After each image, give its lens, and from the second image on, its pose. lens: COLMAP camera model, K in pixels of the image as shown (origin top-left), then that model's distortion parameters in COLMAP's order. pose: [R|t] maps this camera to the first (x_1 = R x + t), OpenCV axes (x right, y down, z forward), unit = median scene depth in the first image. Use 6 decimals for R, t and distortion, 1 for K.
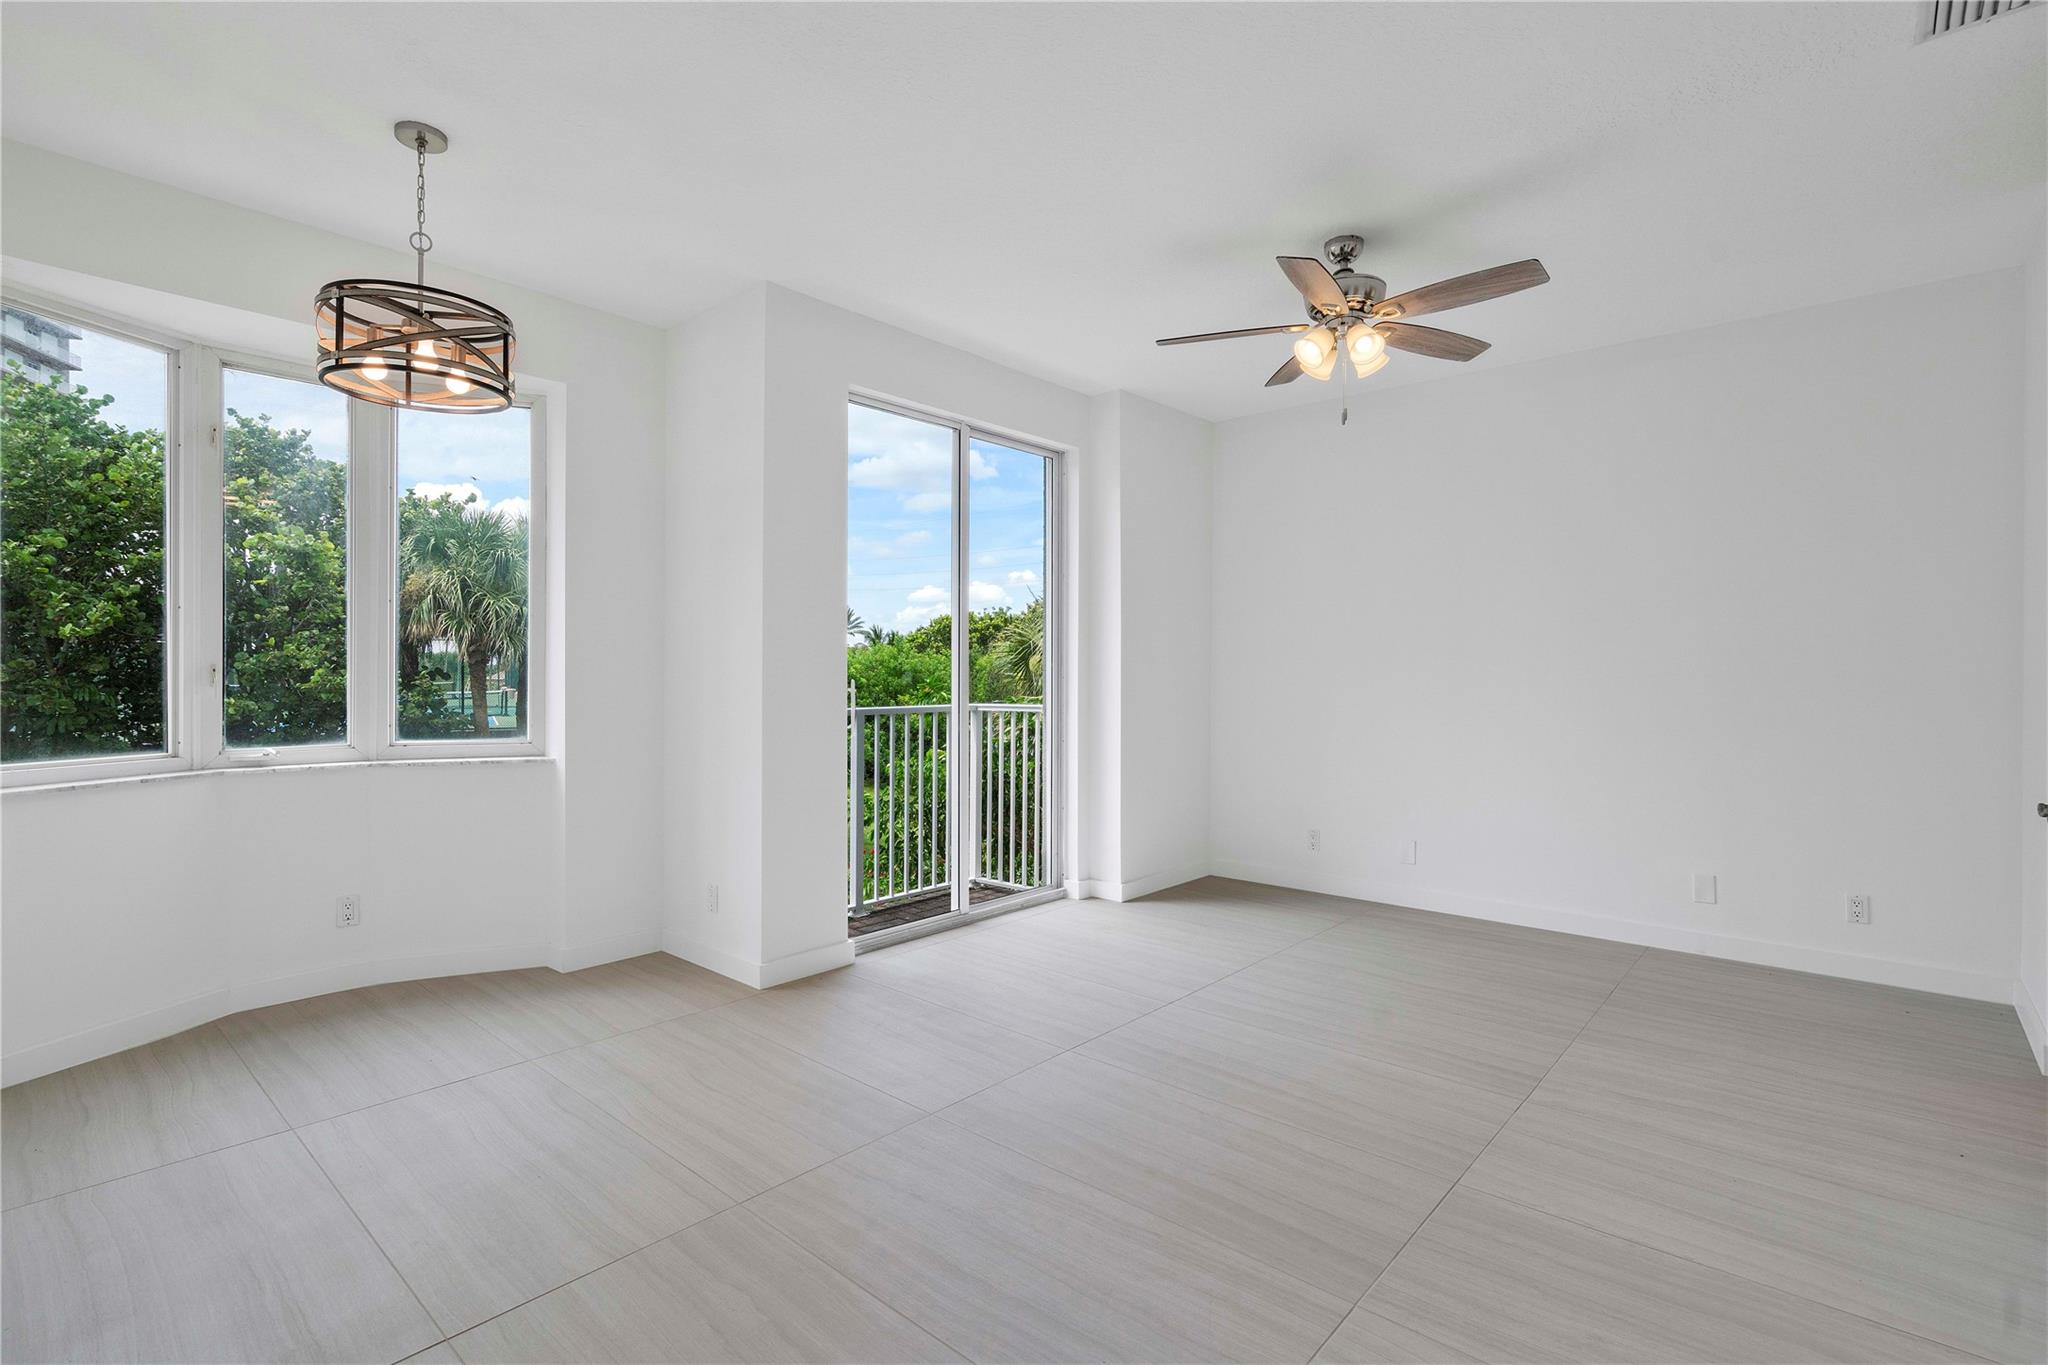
lens RADIAL K [[940.6, 0, 1037.3], [0, 940.6, 682.3], [0, 0, 1]] dist [-0.005964, 0.003487]
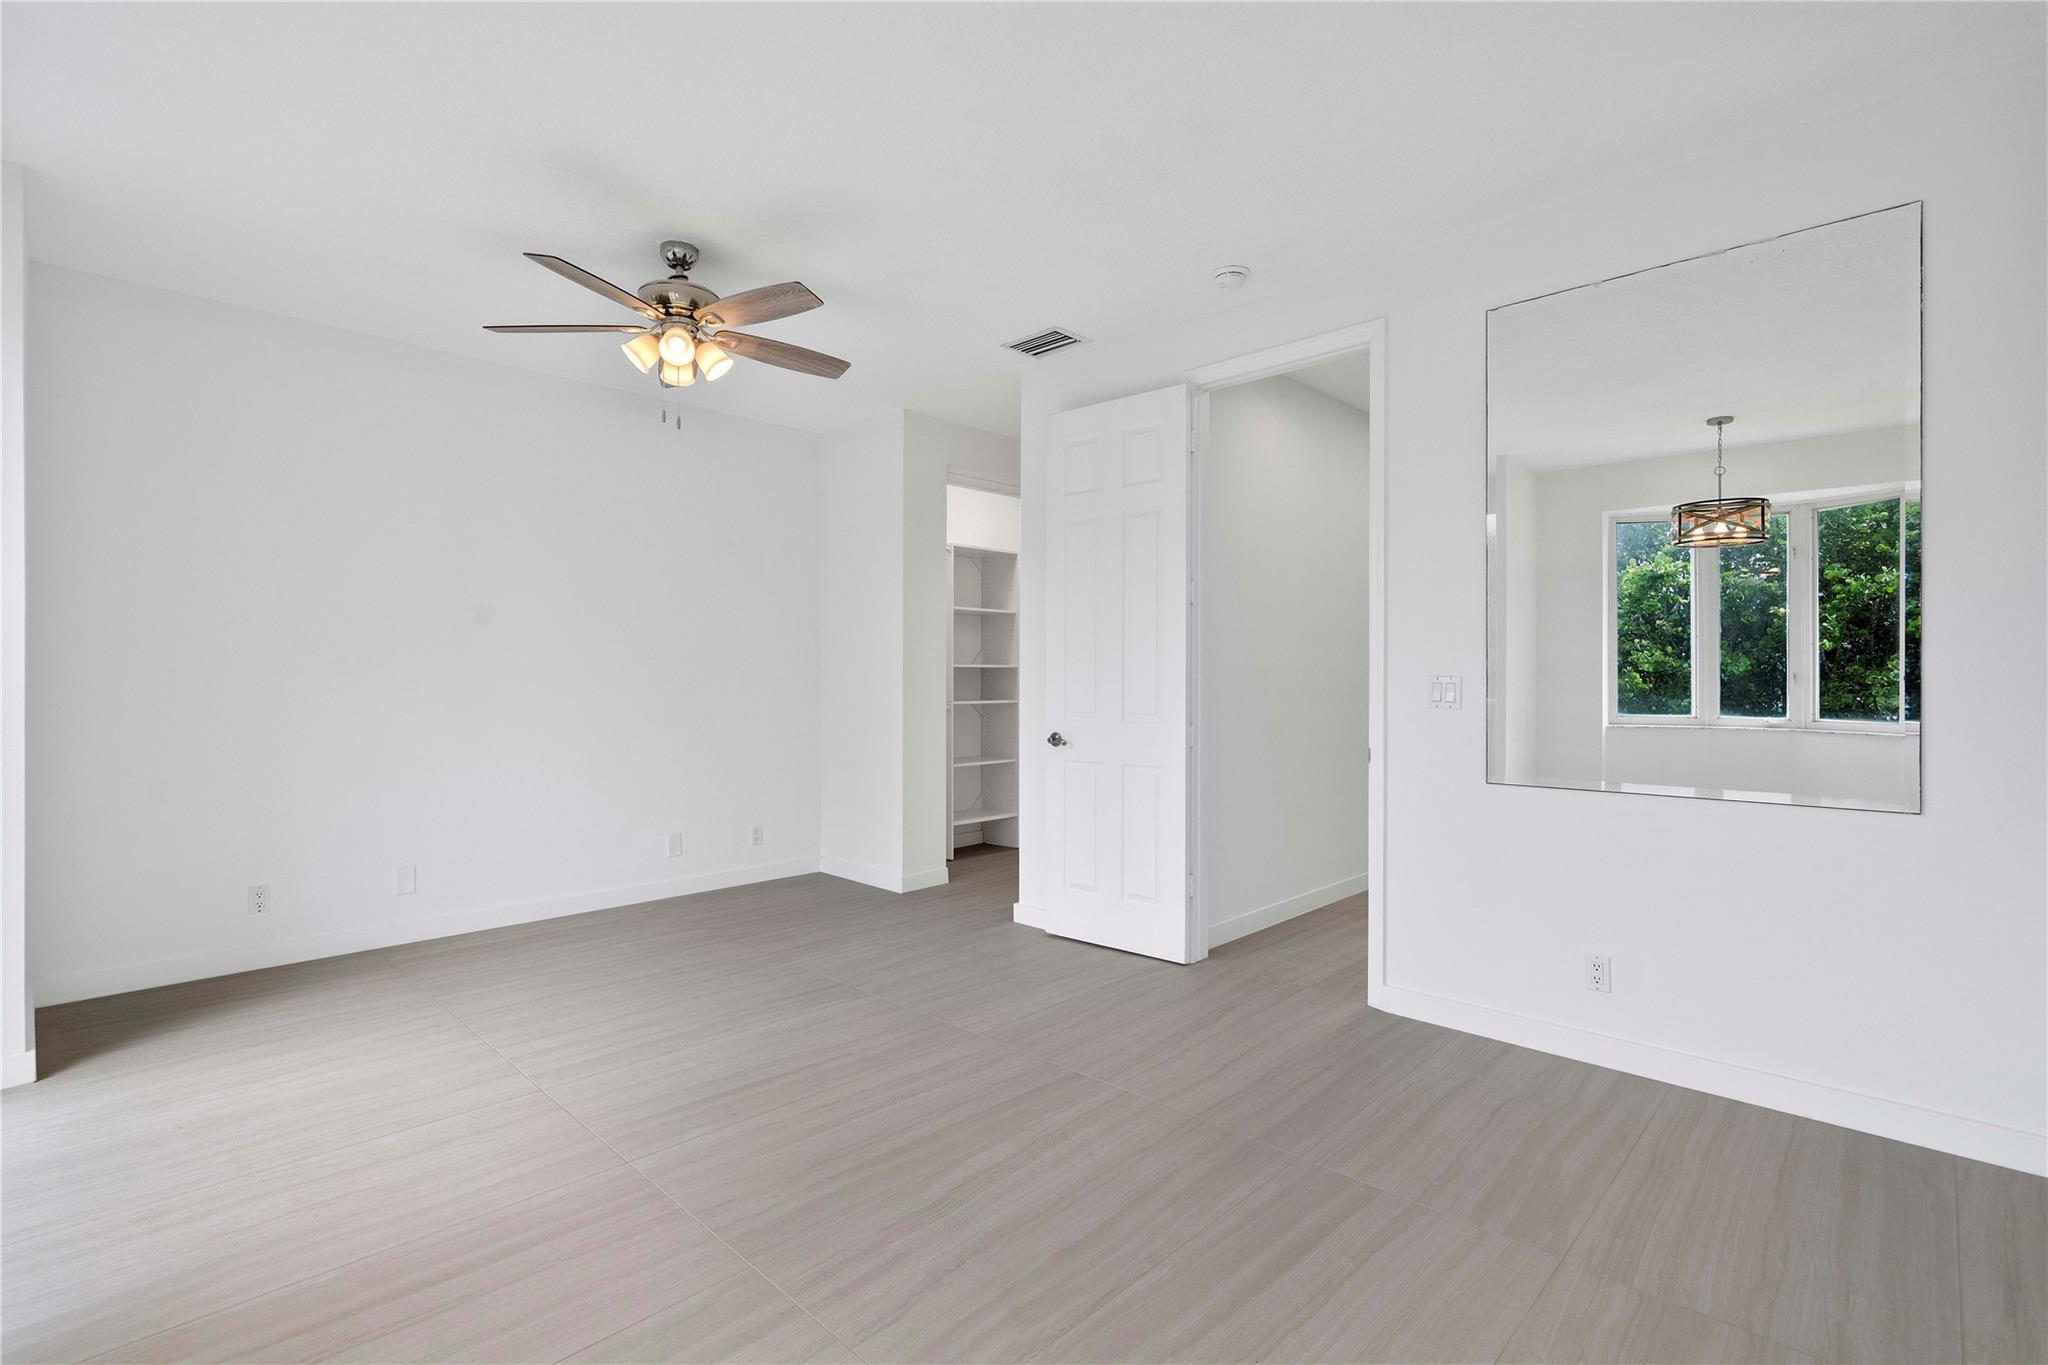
lens RADIAL K [[940.6, 0, 1019.2], [0, 940.6, 679.2], [0, 0, 1]] dist [-0.005964, 0.003487]
pose [[0.059739, -0.001402, 0.998213, -0.474834], [0.009556, 0.999954, 0.000832, 0.000606], [-0.998168, 0.009489, 0.059750, 0.422878]]
